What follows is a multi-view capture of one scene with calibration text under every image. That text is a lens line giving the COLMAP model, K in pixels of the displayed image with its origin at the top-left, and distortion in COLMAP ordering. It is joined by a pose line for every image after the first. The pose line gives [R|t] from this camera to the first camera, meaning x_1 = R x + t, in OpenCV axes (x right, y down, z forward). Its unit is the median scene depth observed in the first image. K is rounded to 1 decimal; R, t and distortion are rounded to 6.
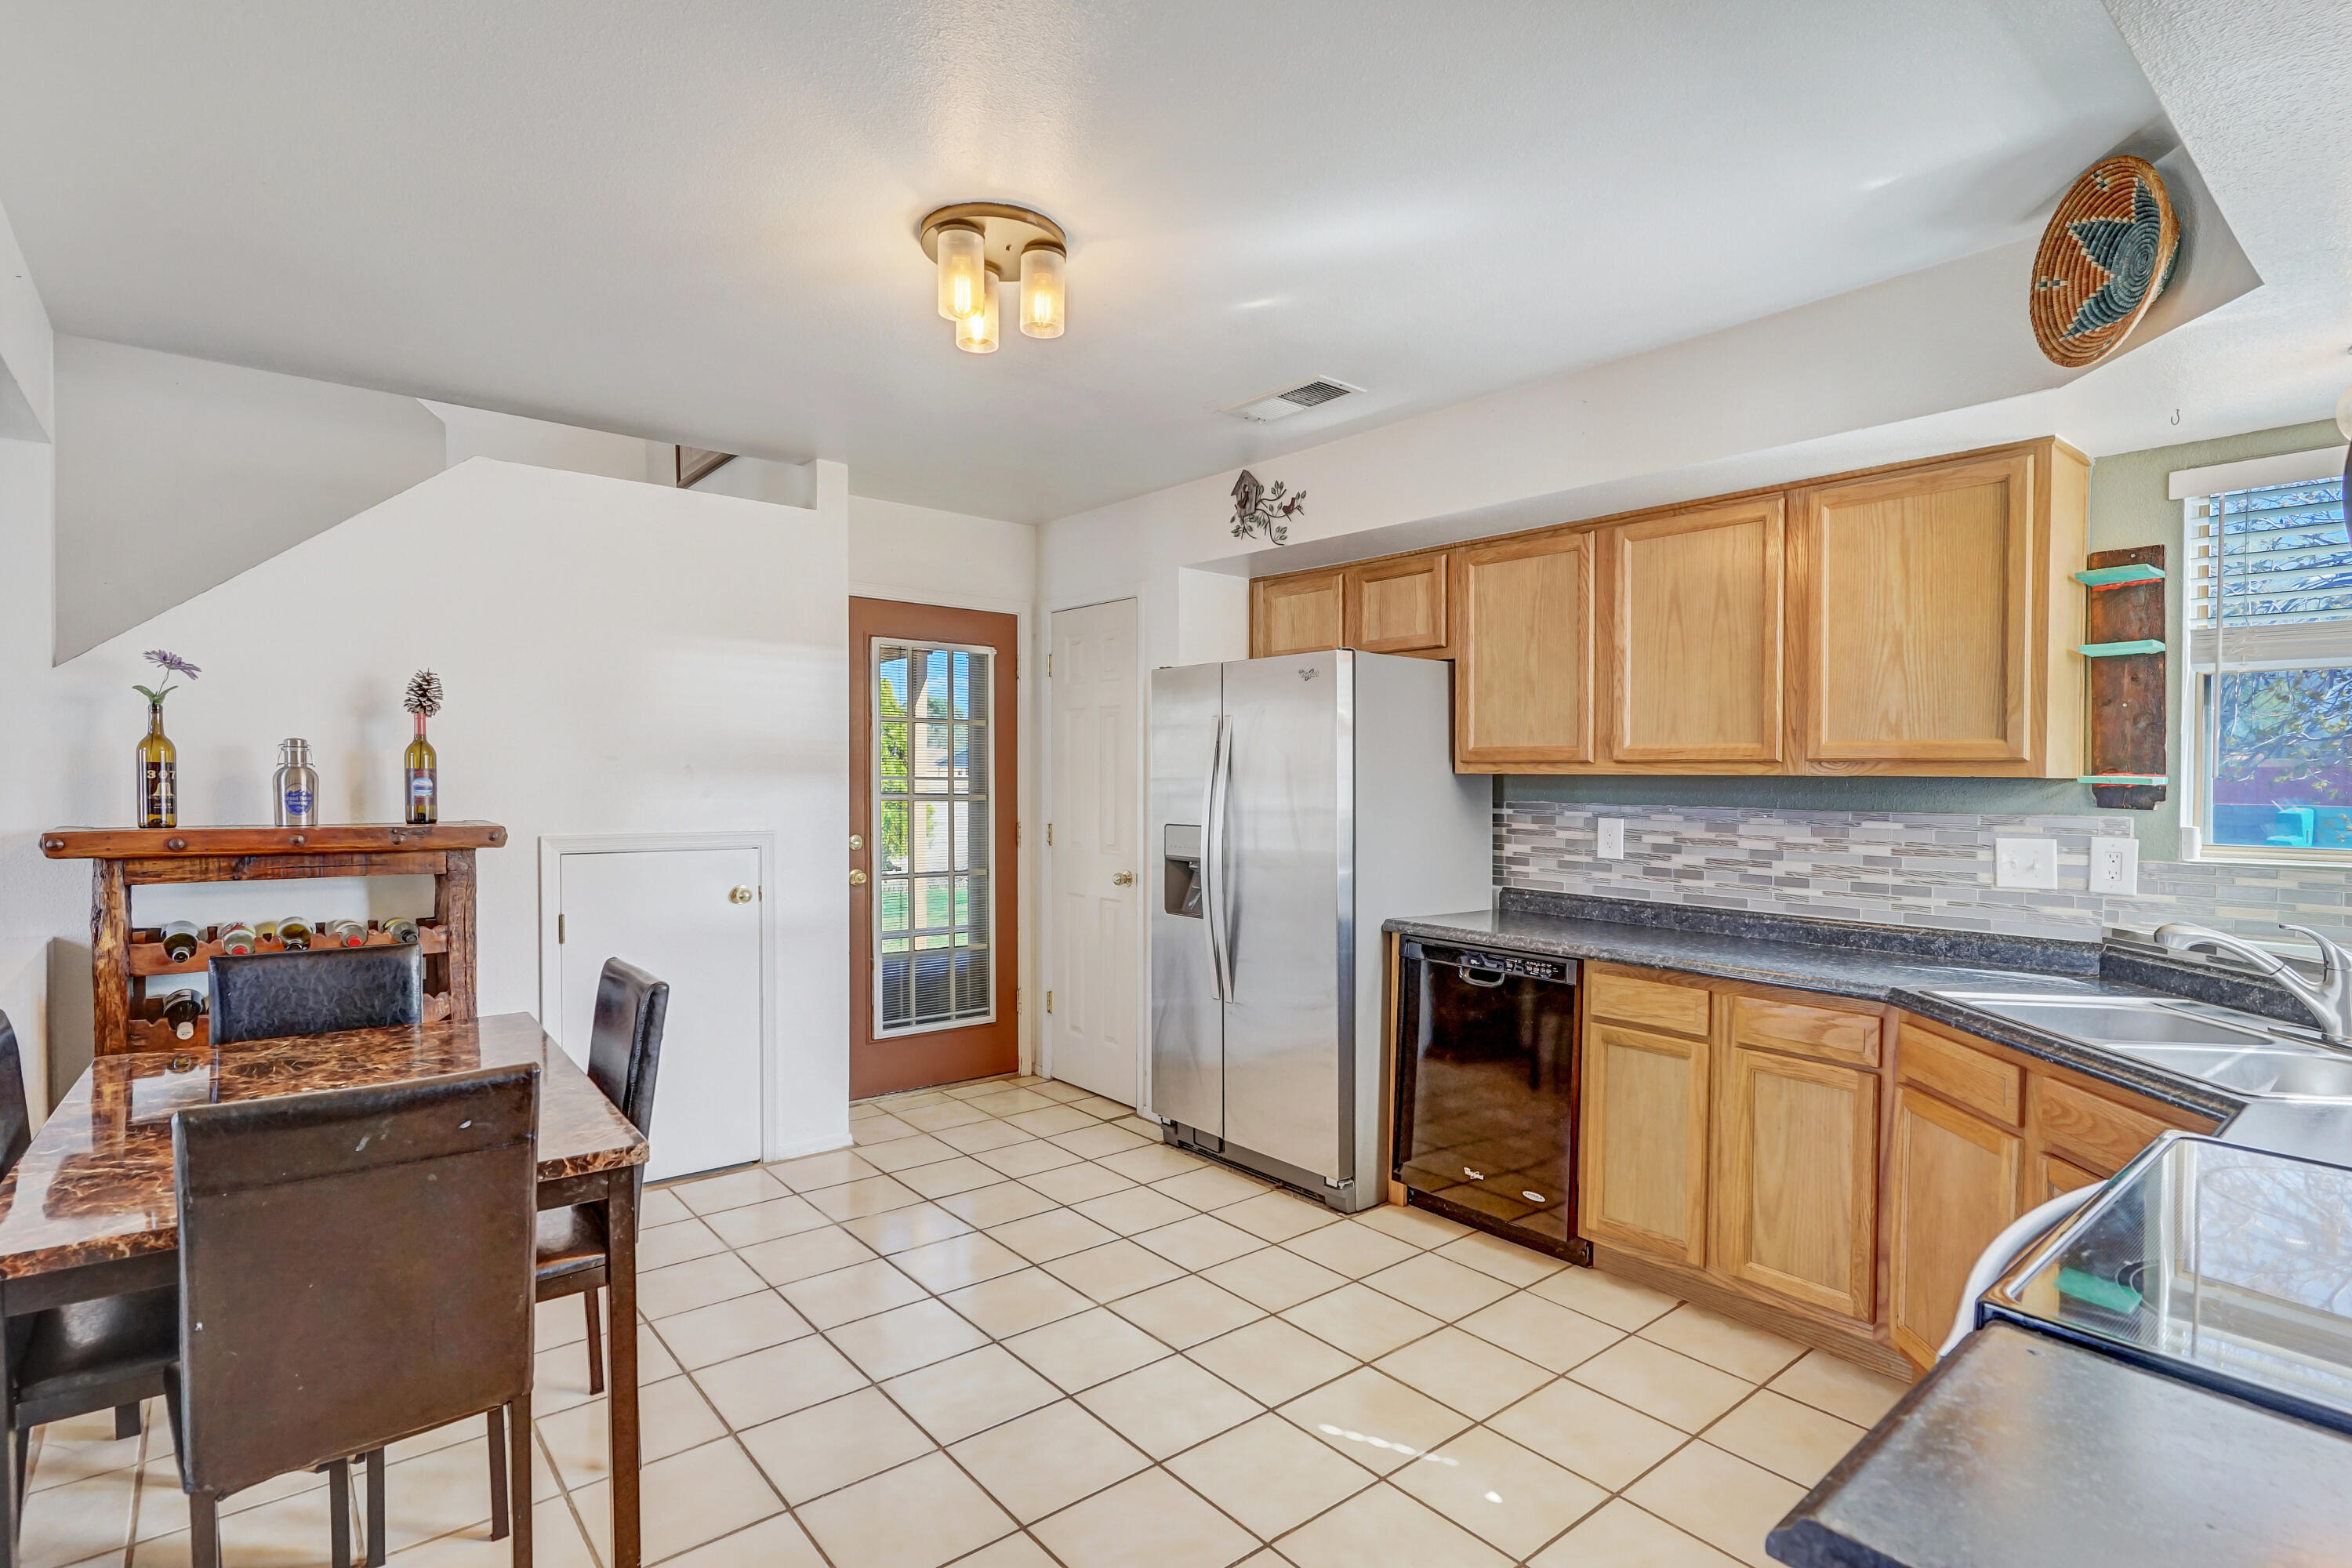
lens RADIAL K [[1162.7, 0, 1165.2], [0, 1162.7, 796.2], [0, 0, 1]] dist [0.000948, 0.001590]
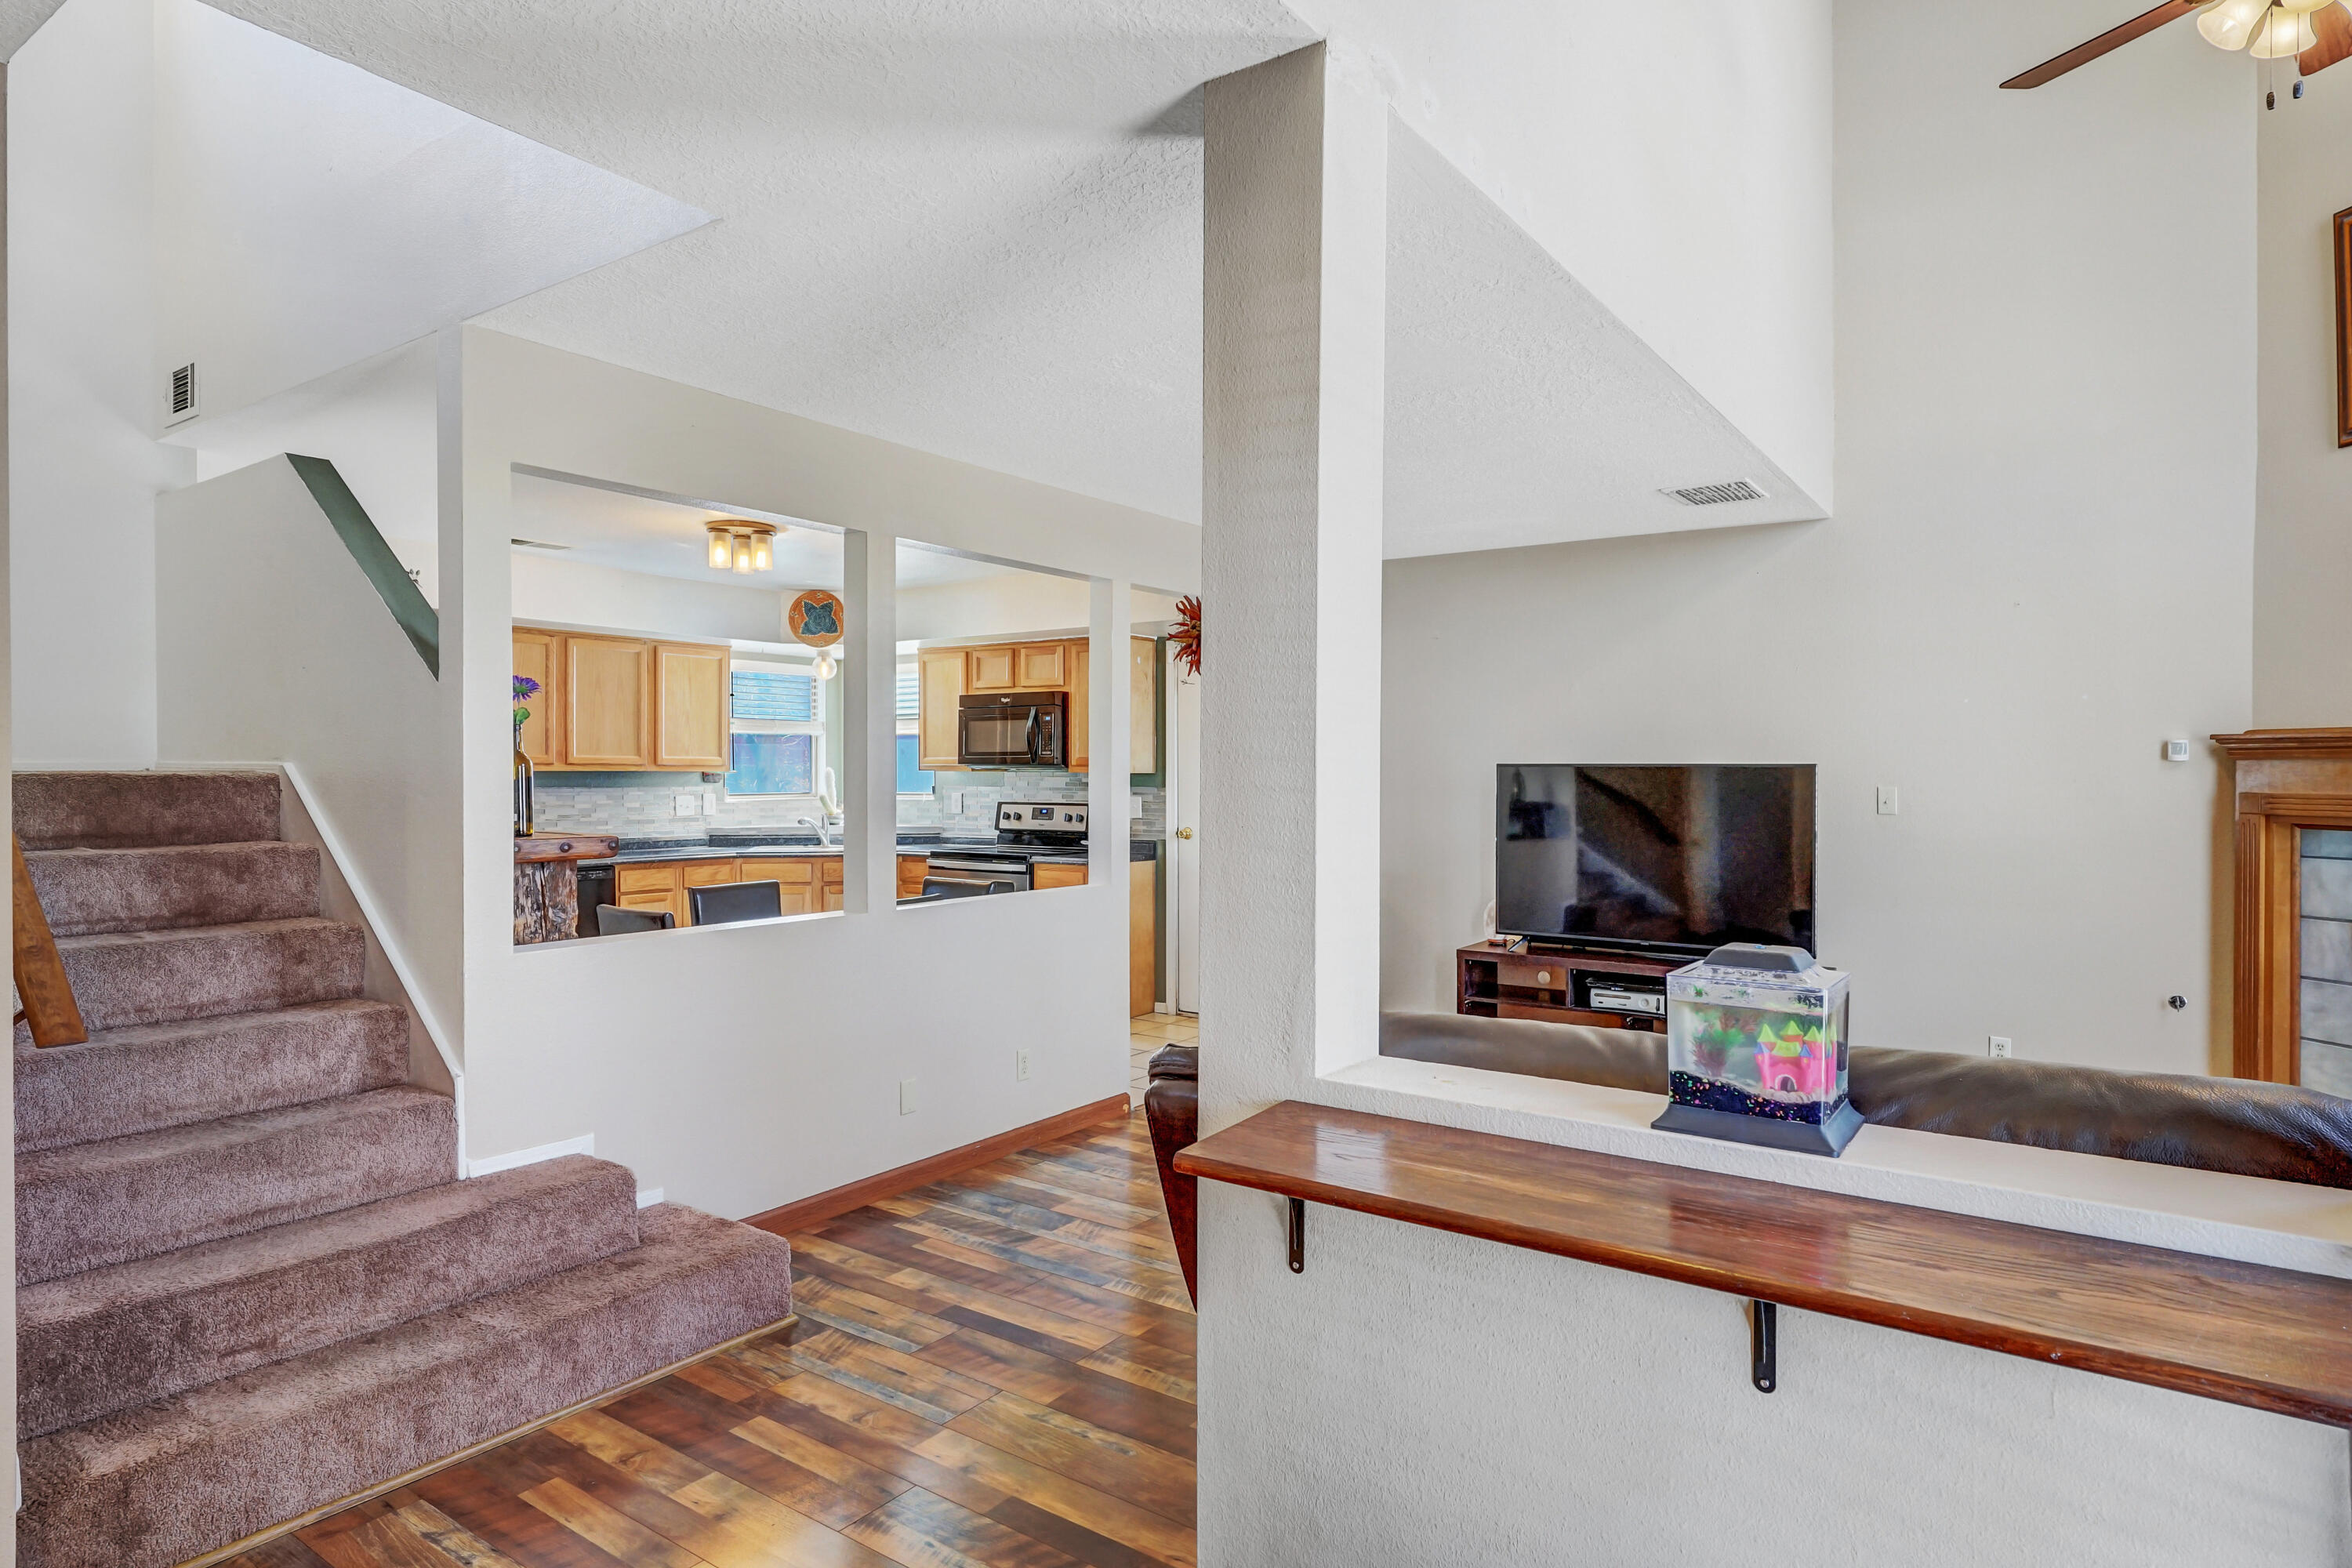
lens RADIAL K [[1309.1, 0, 1169.9], [0, 1309.1, 753.1], [0, 0, 1]] dist [0.004269, 0.000655]
pose [[-0.262615, 0.000181, 0.964901, -2.008179], [0.009784, 0.999949, 0.002475, -0.046297], [-0.964851, 0.010091, -0.262603, 0.665035]]
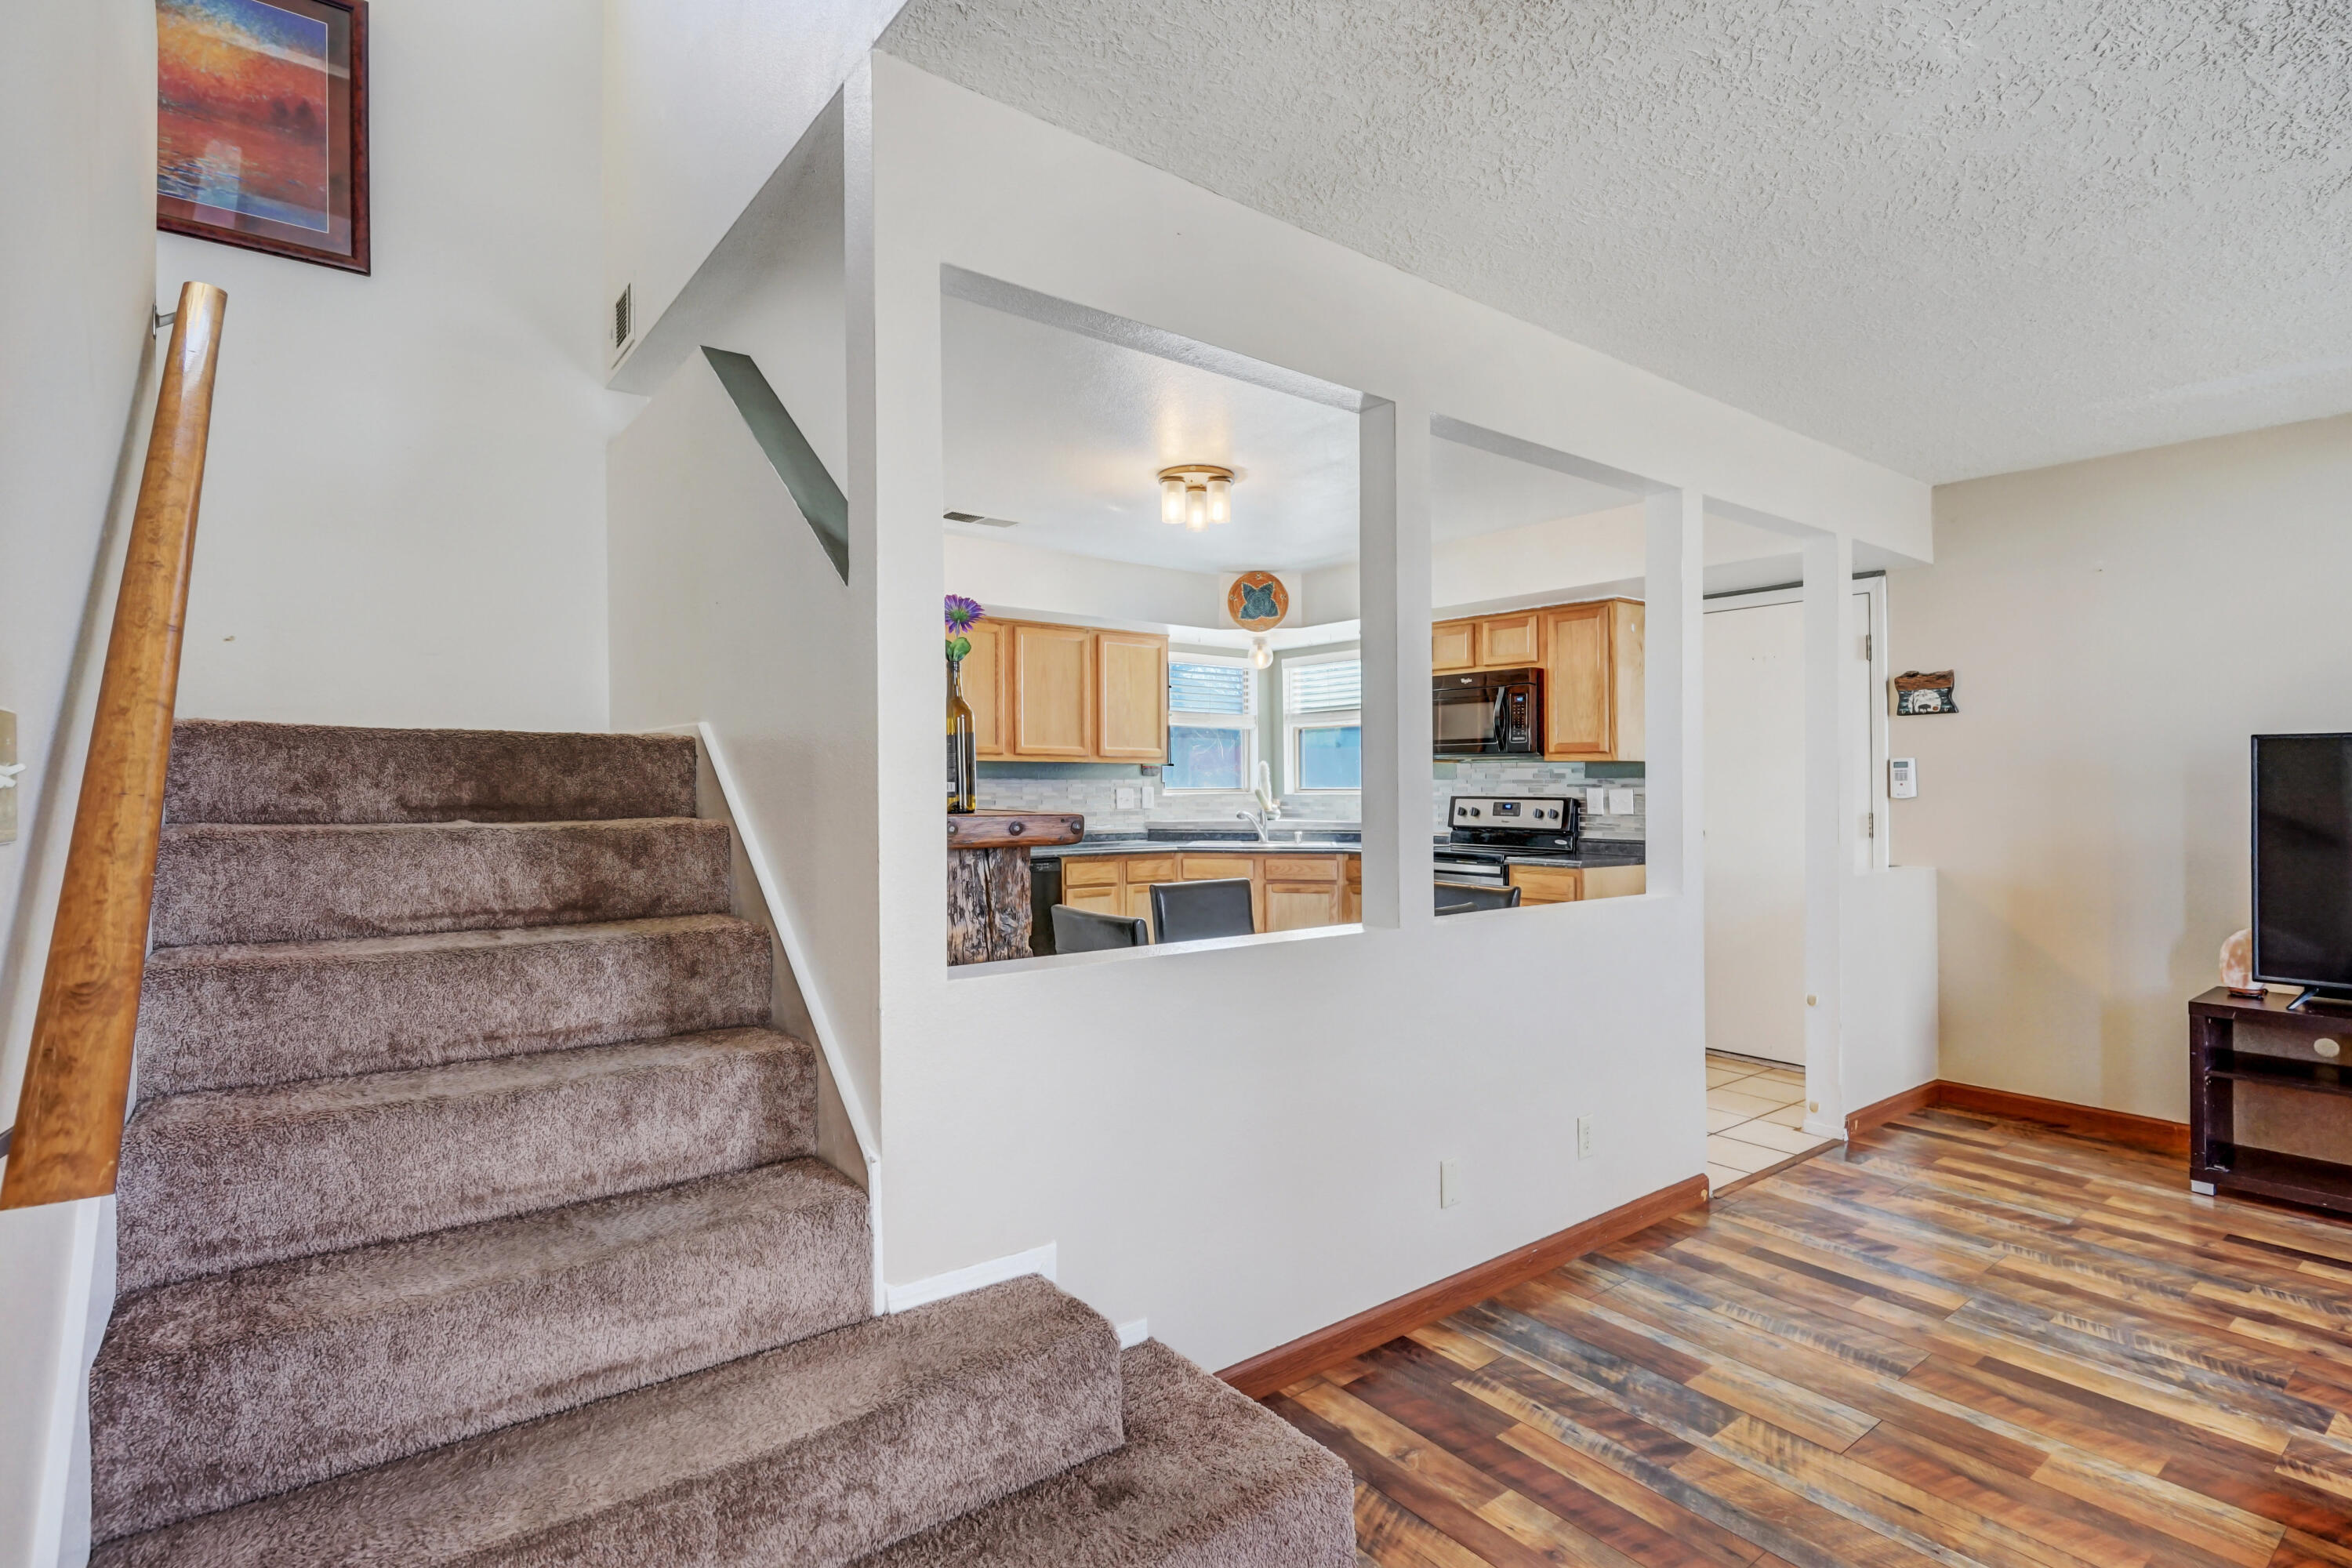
lens RADIAL K [[1135.9, 0, 1168.8], [0, 1135.9, 785.2], [0, 0, 1]] dist [0.010759, -0.004832]
pose [[0.030798, -0.014277, 0.999424, -1.487032], [0.014029, 0.999806, 0.013850, -0.003239], [-0.999427, 0.013595, 0.030992, 0.753961]]
